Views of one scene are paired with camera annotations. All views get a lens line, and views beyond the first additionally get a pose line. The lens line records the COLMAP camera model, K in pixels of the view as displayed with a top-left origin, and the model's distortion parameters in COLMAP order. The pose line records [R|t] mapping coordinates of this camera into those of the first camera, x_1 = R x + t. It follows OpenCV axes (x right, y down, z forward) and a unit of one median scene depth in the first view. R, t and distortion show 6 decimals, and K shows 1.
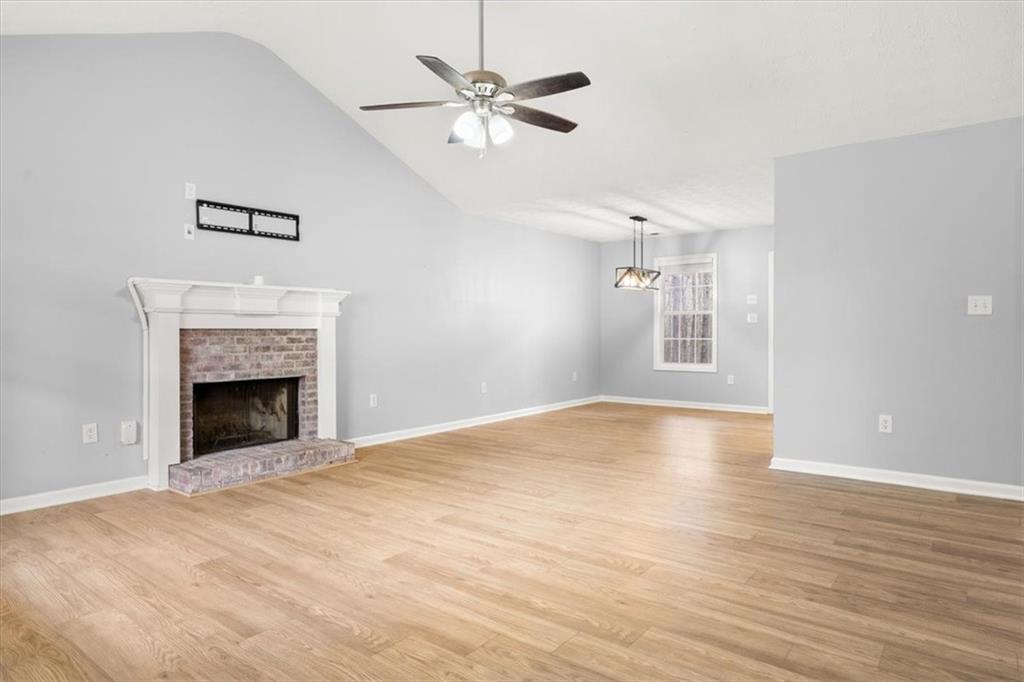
lens RADIAL K [[600.3, 0, 512.0], [0, 600.3, 341.0], [0, 0, 1]] dist [0.000121, 0.000109]
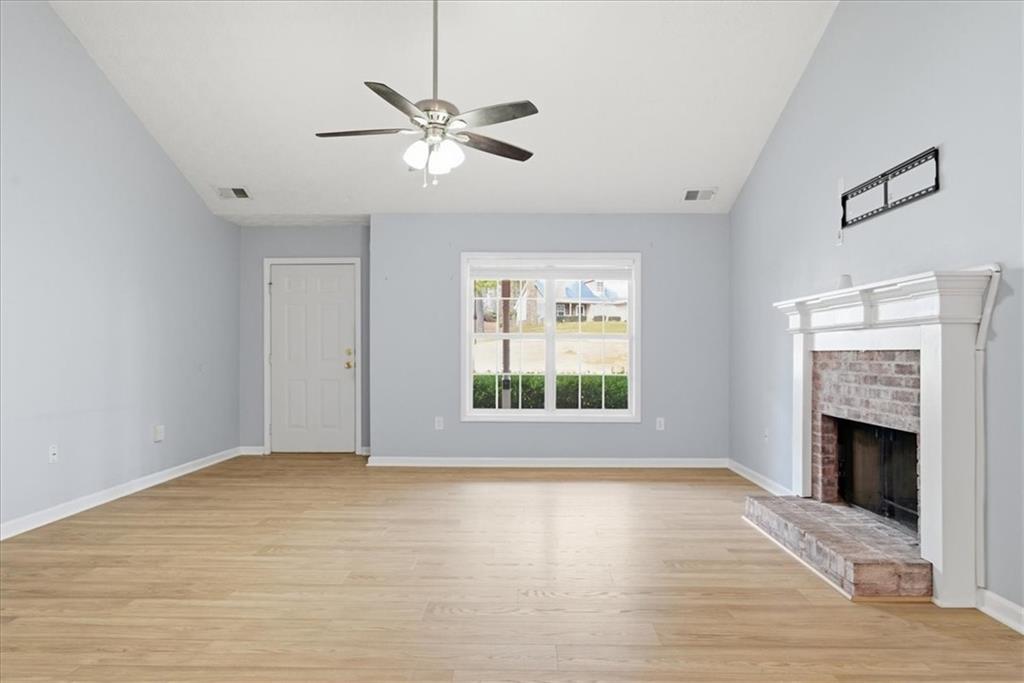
lens RADIAL K [[608.5, 0, 511.6], [0, 608.5, 351.9], [0, 0, 1]] dist [0.000915, 0.000219]
pose [[-0.798687, -0.001624, -0.601745, 0.321188], [-0.010663, 0.999878, 0.011455, -0.021972], [0.601653, 0.015565, -0.798606, 1.308953]]
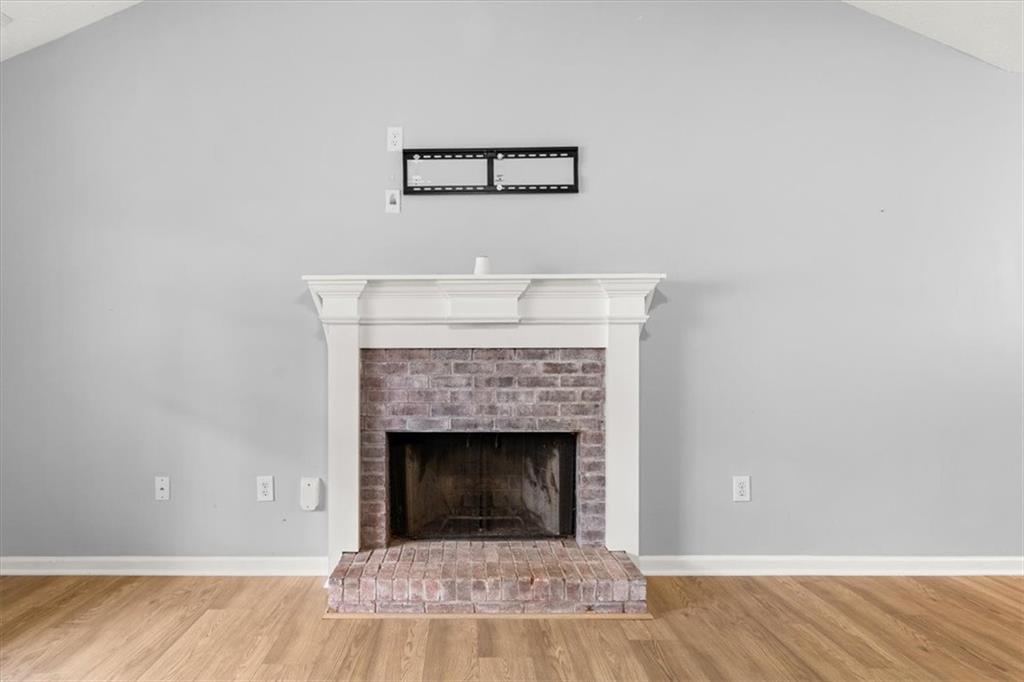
lens RADIAL K [[620.1, 0, 455.3], [0, 620.1, 369.7], [0, 0, 1]] dist [0.001730, 0.000134]
pose [[0.609291, 0.019358, -0.792710, 0.044420], [-0.011406, 0.999812, 0.015648, -0.007992], [0.792865, -0.000492, 0.609398, 0.594064]]
